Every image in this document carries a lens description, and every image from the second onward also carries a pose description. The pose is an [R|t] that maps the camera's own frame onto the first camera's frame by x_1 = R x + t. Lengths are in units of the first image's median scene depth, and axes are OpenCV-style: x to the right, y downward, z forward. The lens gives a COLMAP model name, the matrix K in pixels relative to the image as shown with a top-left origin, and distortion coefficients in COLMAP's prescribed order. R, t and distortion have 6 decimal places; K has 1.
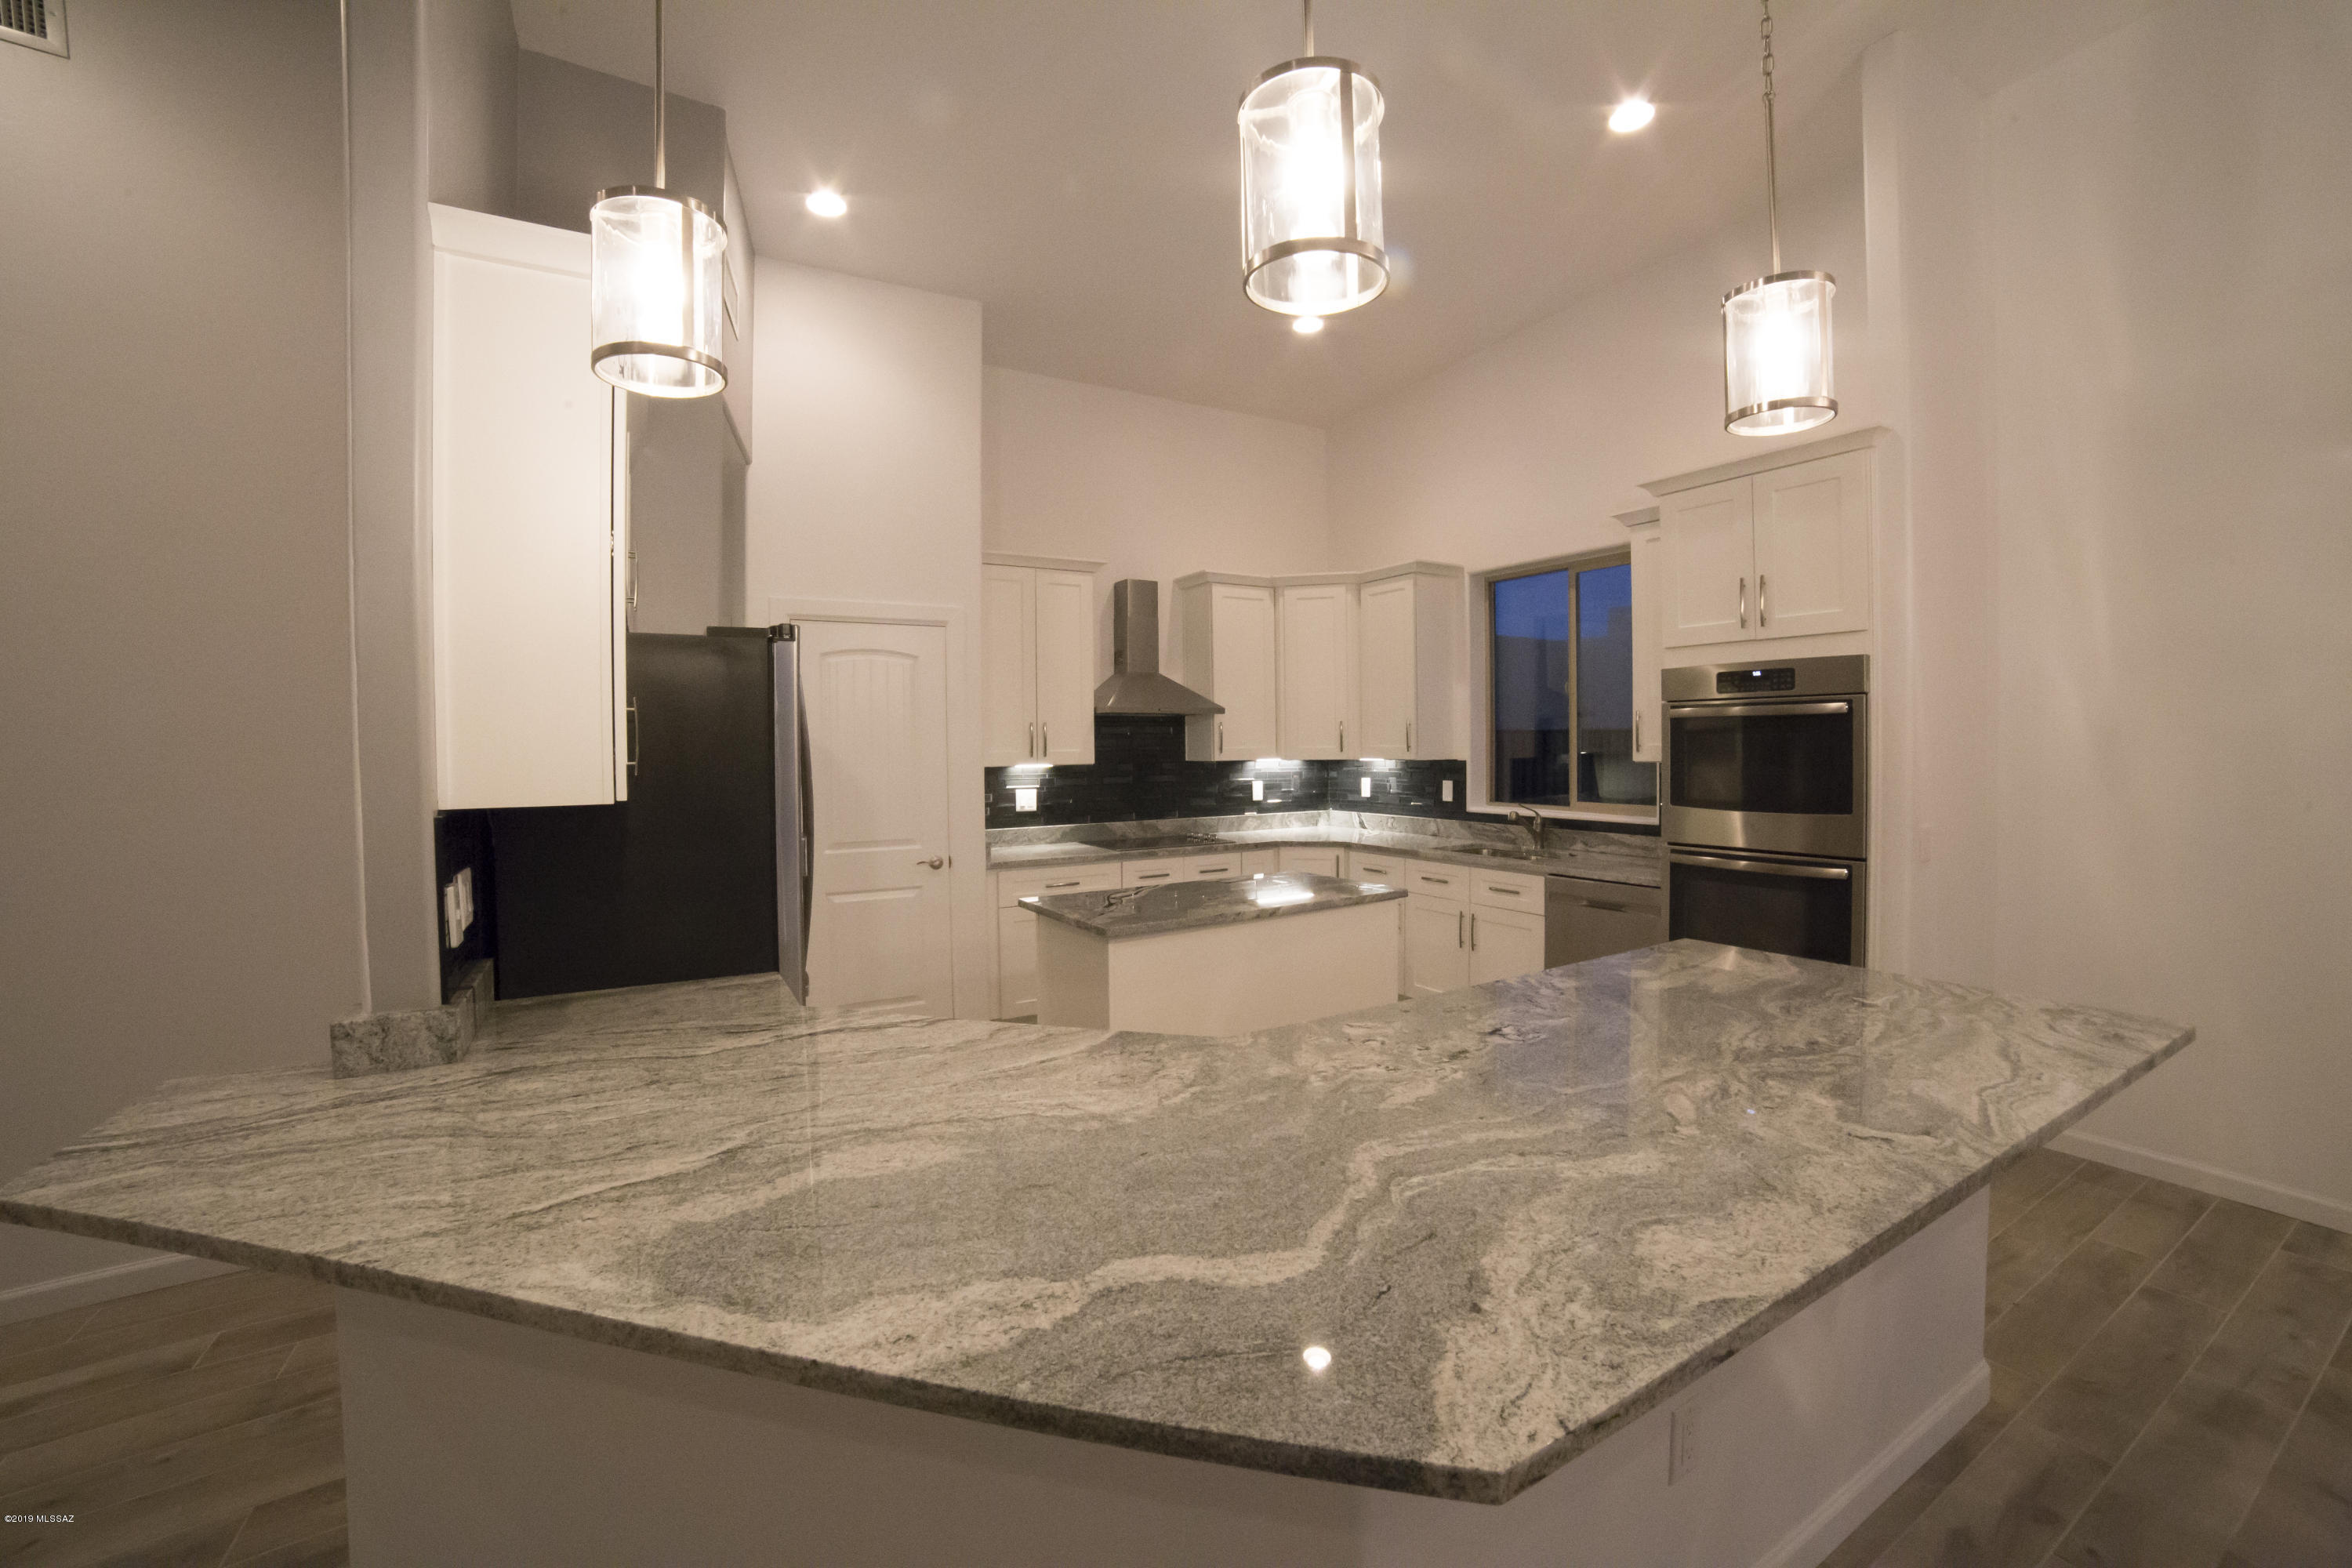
lens RADIAL K [[957.8, 0, 1185.1], [0, 957.8, 769.4], [0, 0, 1]] dist [-0.113659, 0.041577]
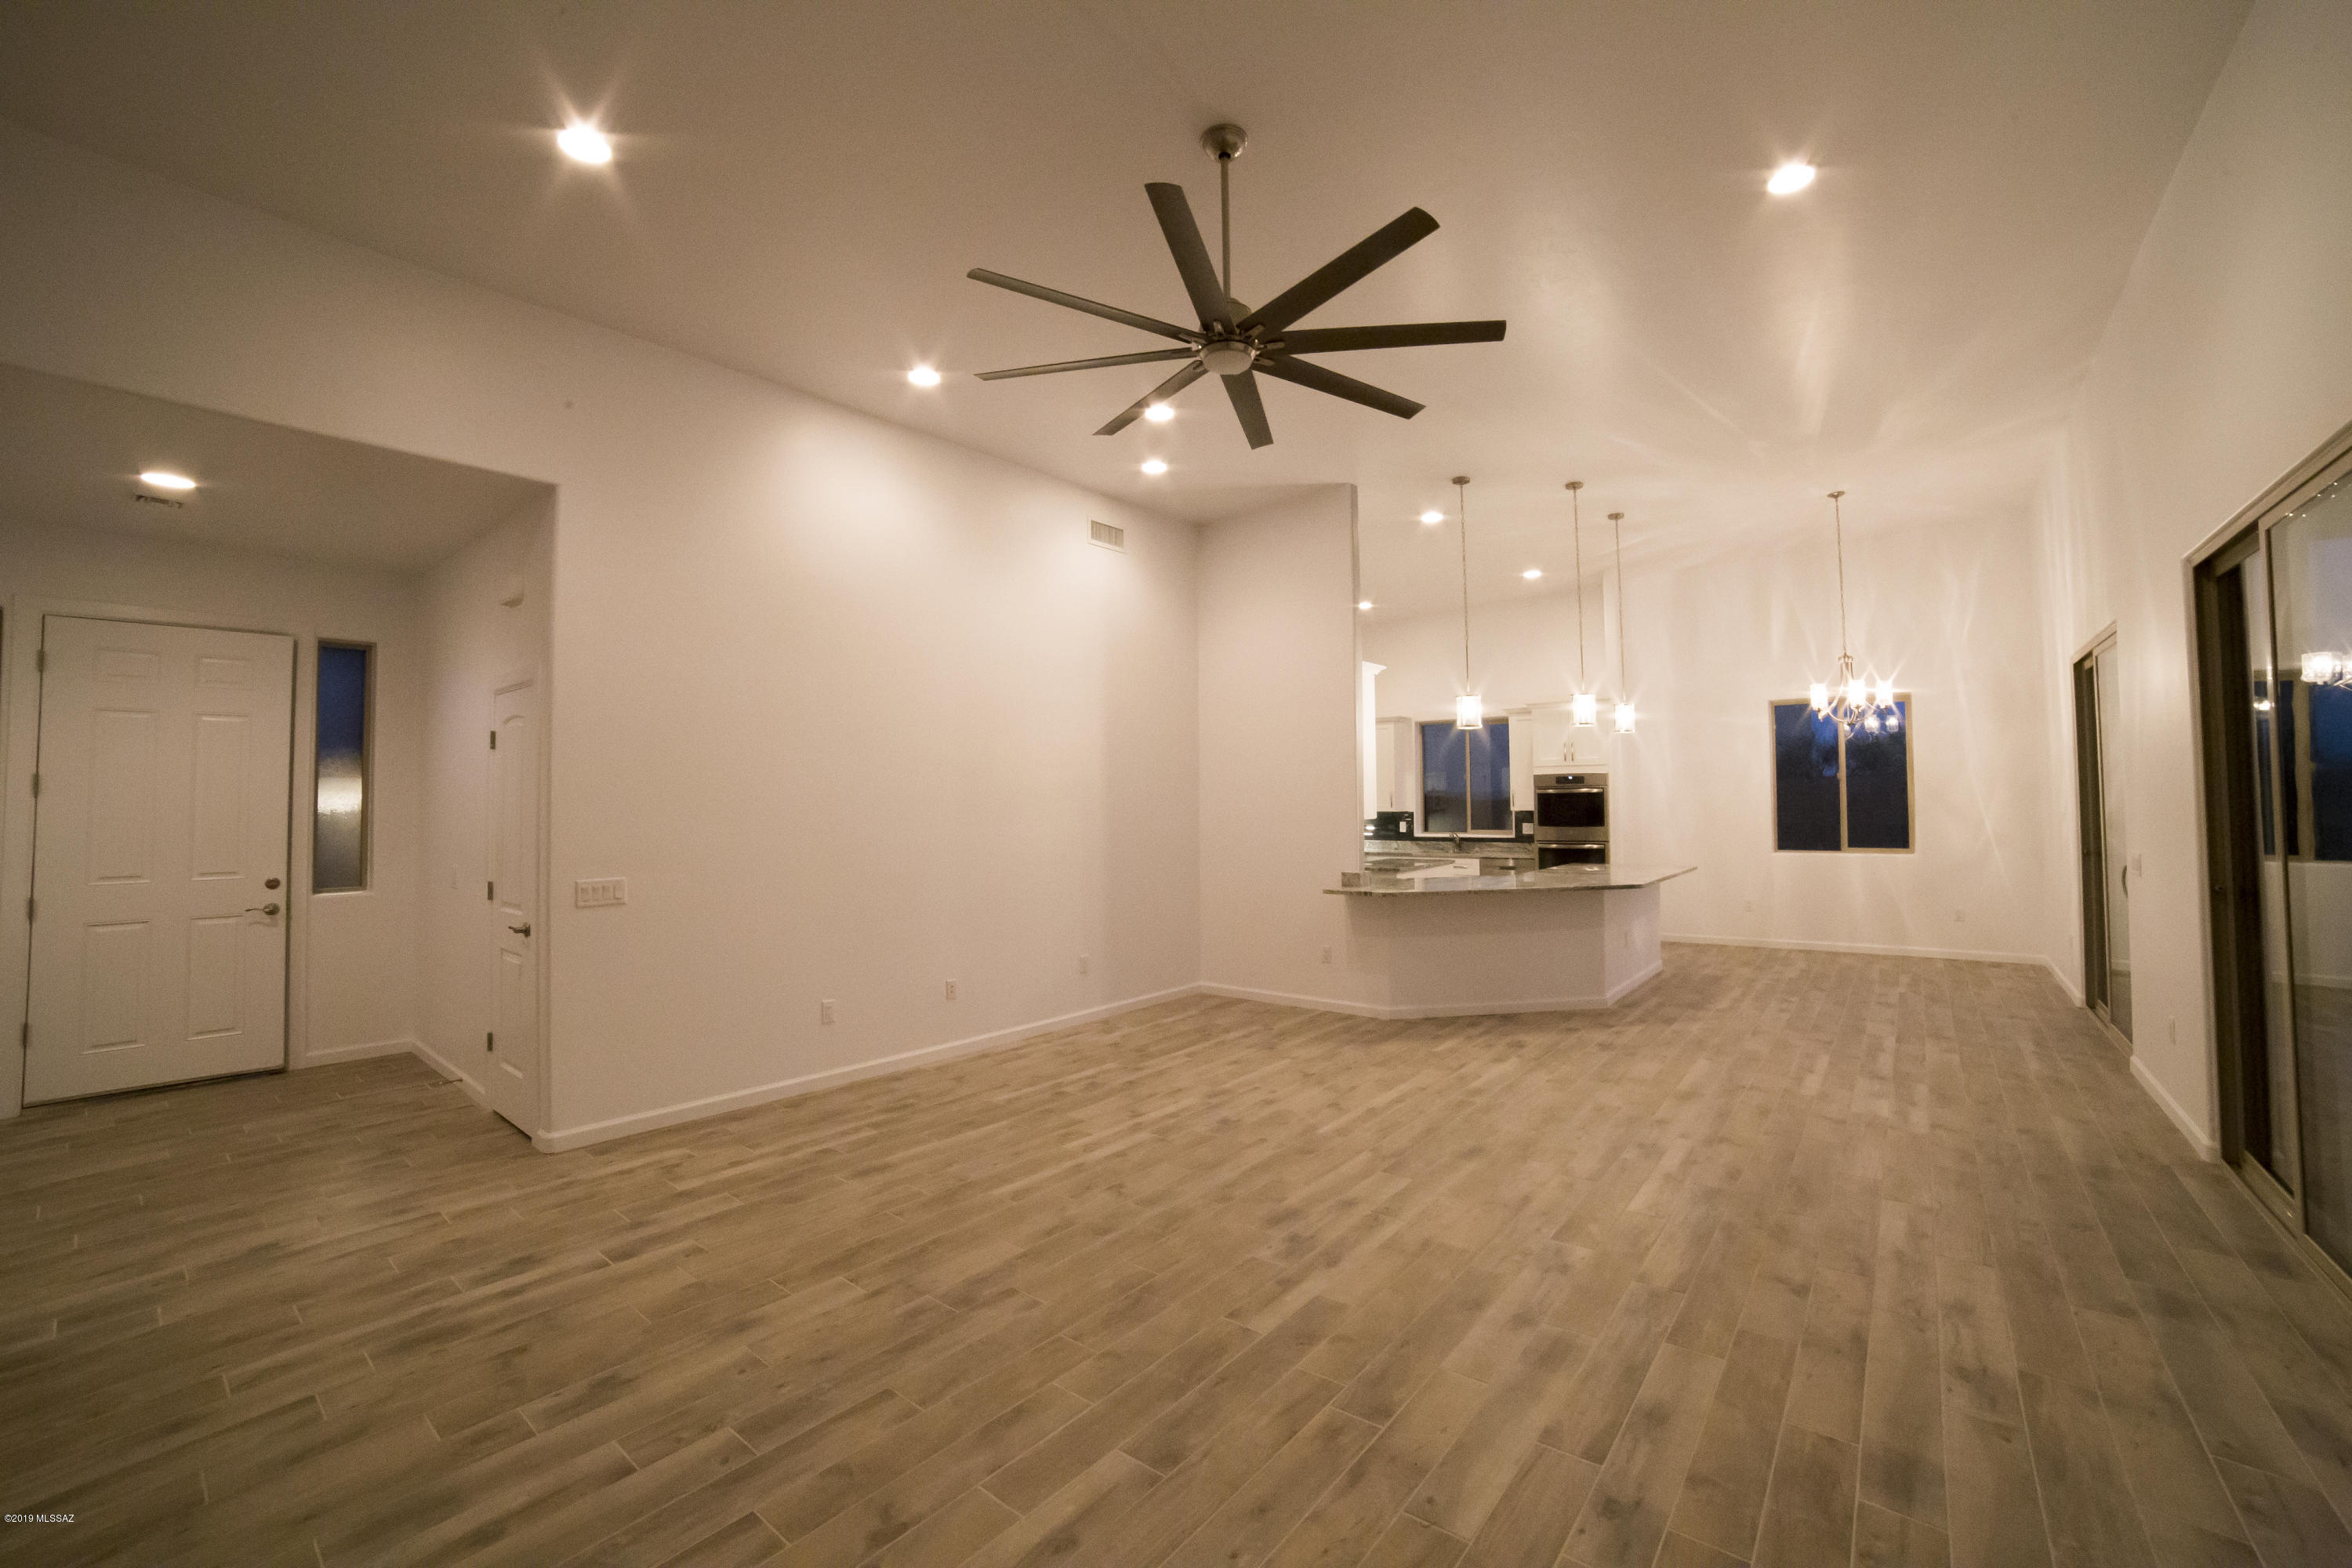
lens RADIAL K [[957.8, 0, 1185.1], [0, 957.8, 769.4], [0, 0, 1]] dist [-0.113659, 0.041577]
pose [[0.935782, 0.014930, 0.352263, -0.955826], [0.008121, 0.997925, -0.063869, 0.028307], [-0.352485, 0.062628, 0.933719, -0.812261]]
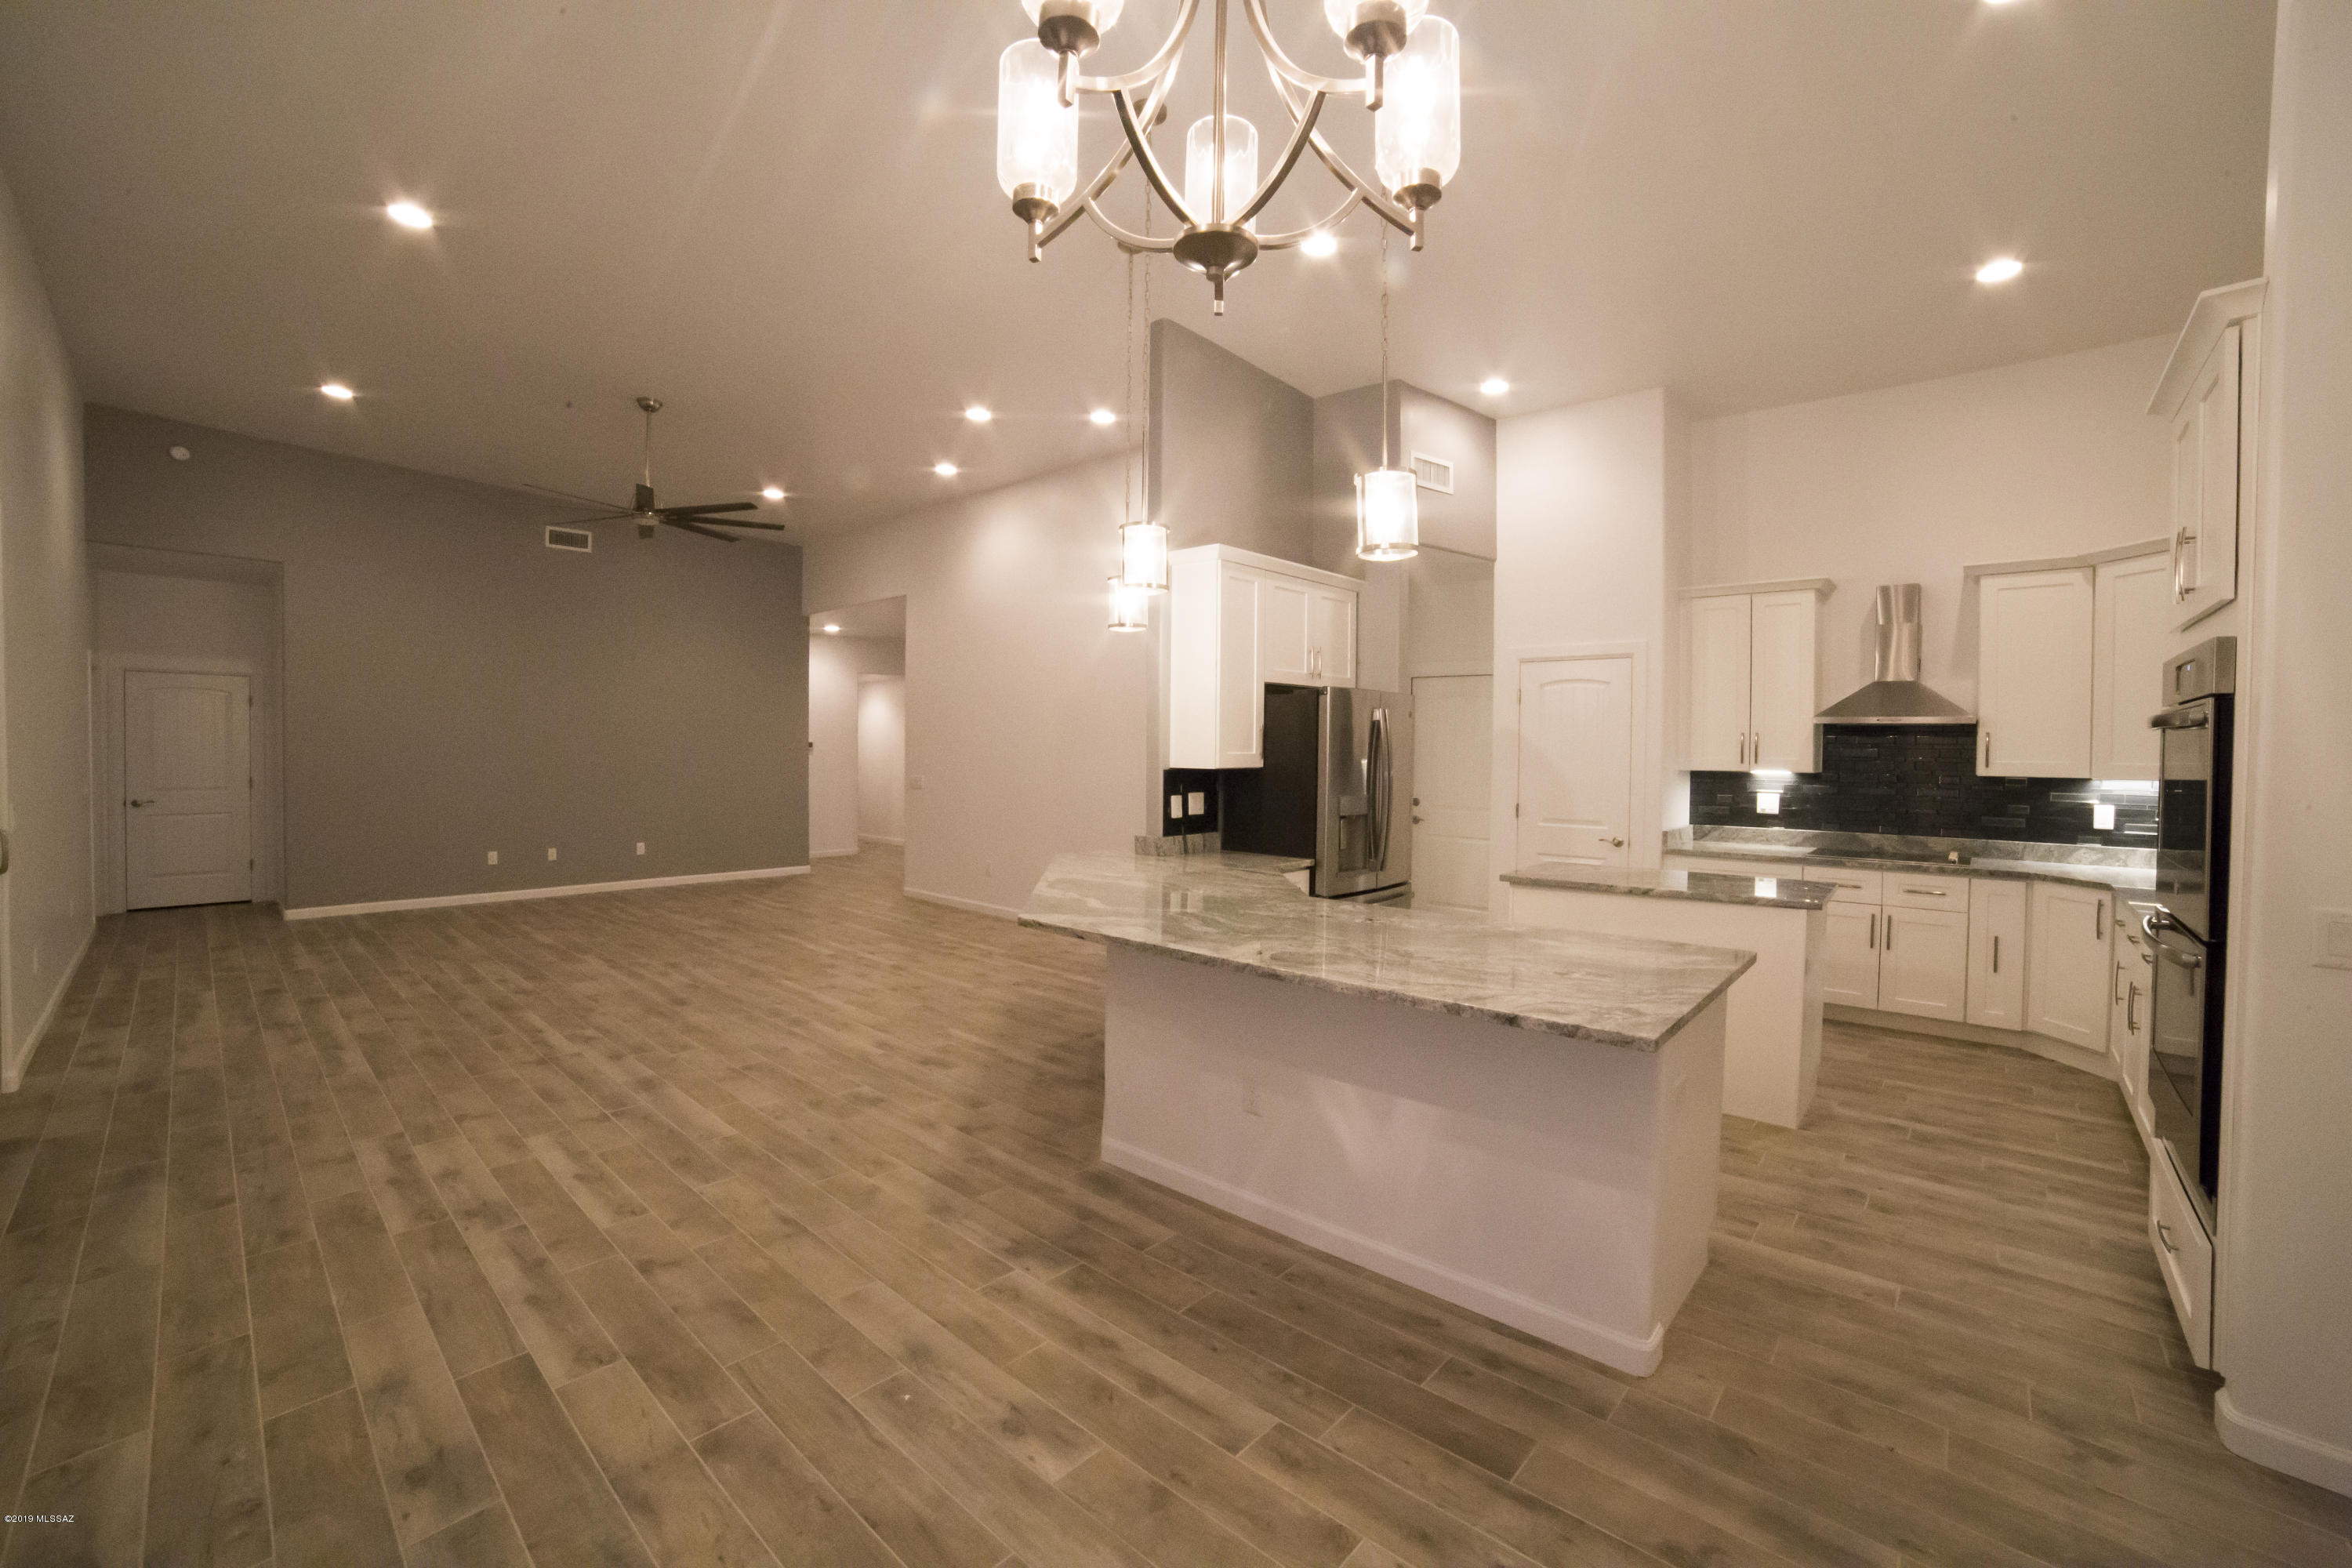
lens RADIAL K [[957.8, 0, 1185.1], [0, 957.8, 769.4], [0, 0, 1]] dist [-0.113659, 0.041577]
pose [[0.304842, 0.037932, -0.951647, 0.663515], [-0.038165, 0.998891, 0.027589, -0.010659], [0.951638, 0.027909, 0.305951, 0.047476]]
